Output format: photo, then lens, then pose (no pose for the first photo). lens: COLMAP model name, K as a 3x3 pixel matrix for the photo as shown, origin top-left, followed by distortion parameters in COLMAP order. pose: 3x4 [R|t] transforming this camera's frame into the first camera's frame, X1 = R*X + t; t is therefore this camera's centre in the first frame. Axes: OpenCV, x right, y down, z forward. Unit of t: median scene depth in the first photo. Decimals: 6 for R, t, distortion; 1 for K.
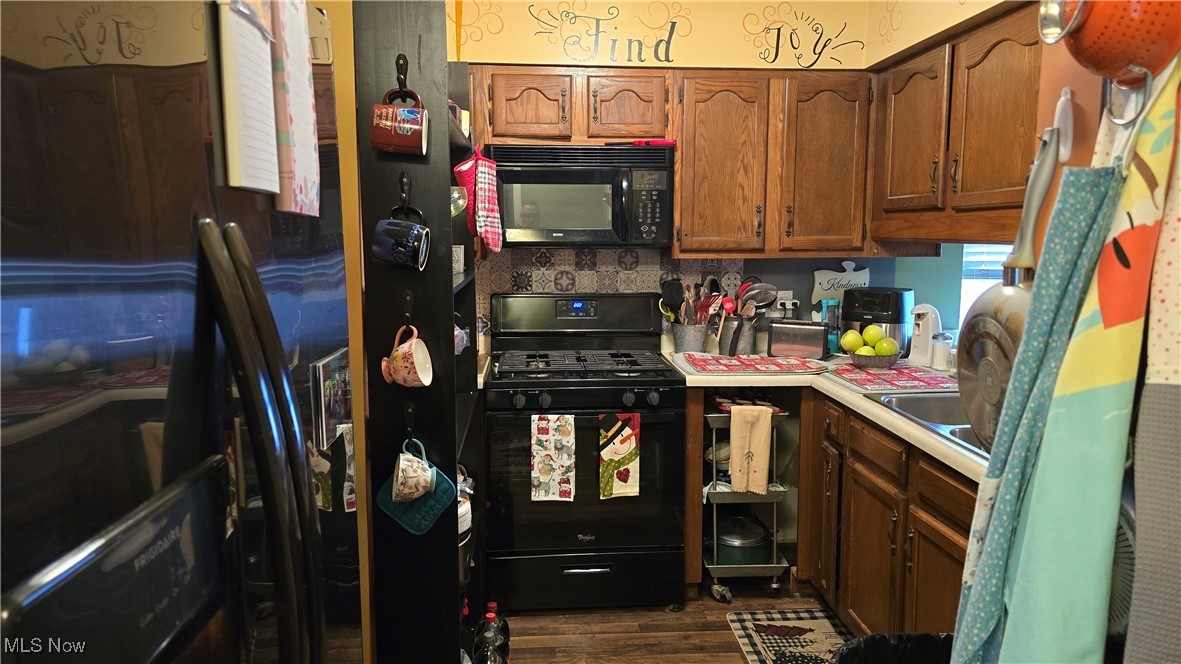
lens RADIAL K [[786.5, 0, 588.5], [0, 786.5, 339.8], [0, 0, 1]] dist [0.059327, -0.054791]
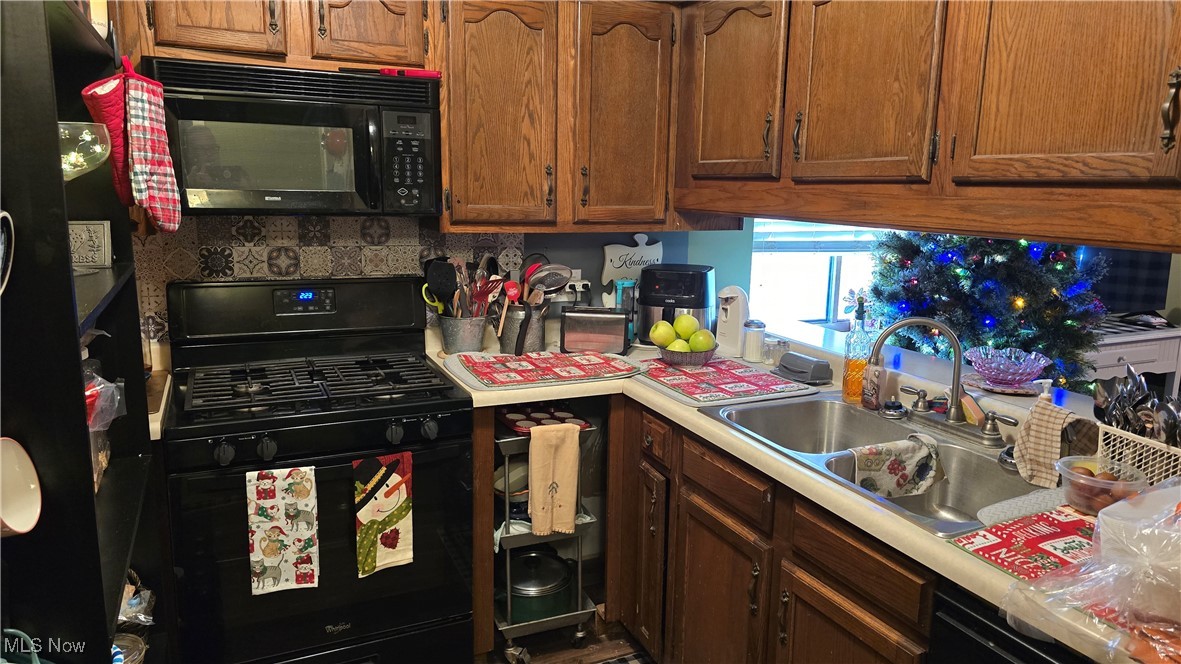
lens RADIAL K [[786.5, 0, 593.7], [0, 786.5, 330.5], [0, 0, 1]] dist [0.059327, -0.054791]
pose [[0.934918, -0.046055, 0.351863, -0.027165], [0.027243, 0.997931, 0.058233, -0.053274], [-0.353817, -0.044857, 0.934238, 0.258020]]
